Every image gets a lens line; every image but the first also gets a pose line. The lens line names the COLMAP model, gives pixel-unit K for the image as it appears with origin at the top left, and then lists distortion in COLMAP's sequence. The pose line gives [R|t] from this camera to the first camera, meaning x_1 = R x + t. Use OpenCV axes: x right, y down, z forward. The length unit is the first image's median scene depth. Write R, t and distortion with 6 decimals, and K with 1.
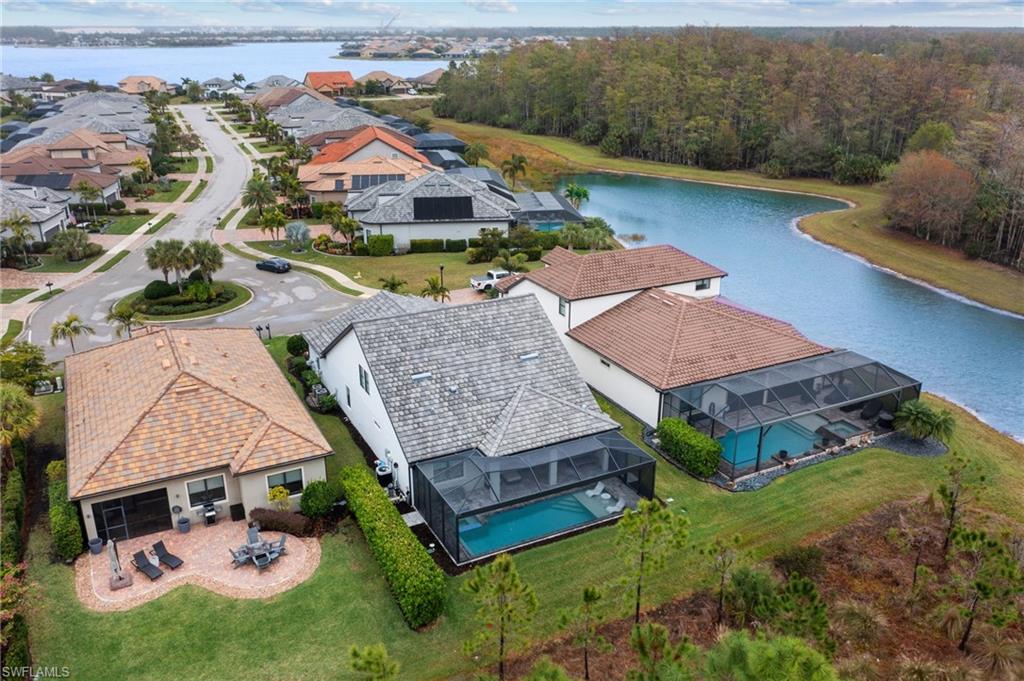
lens RADIAL K [[838.1, 0, 512.0], [0, 838.1, 340.5], [0, 0, 1]] dist [-0.006909, 0.004214]
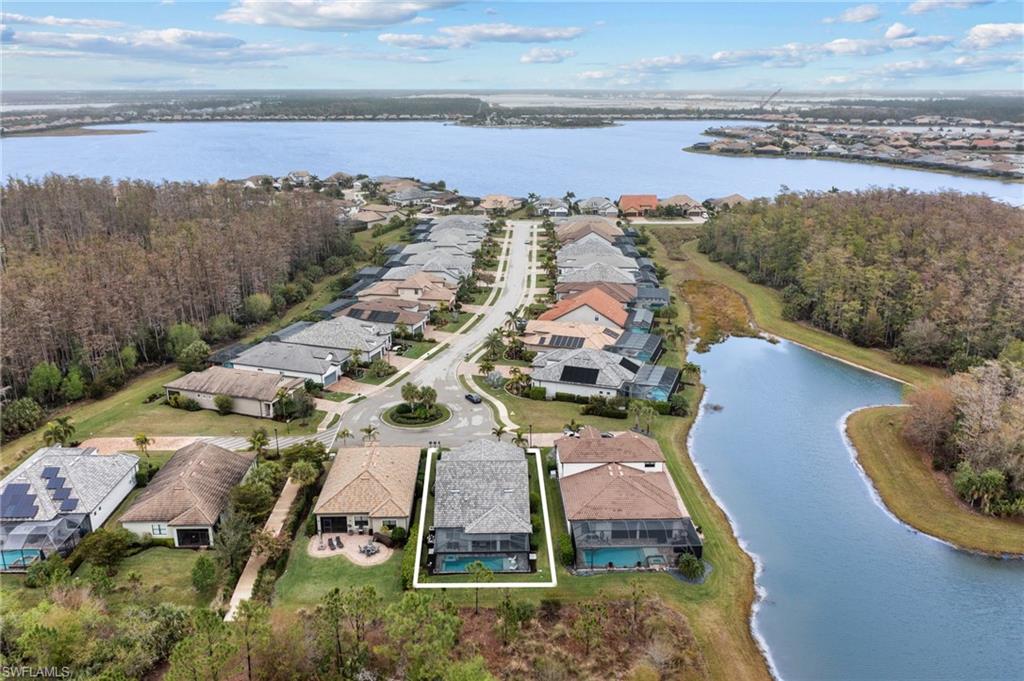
lens RADIAL K [[817.6, 0, 512.0], [0, 817.6, 340.5], [0, 0, 1]] dist [-0.011545, 0.002439]
pose [[0.903546, 0.128347, -0.408817, 0.485926], [-0.153636, 0.987688, -0.029476, -0.175685], [0.400001, 0.089442, 0.912140, -0.551490]]
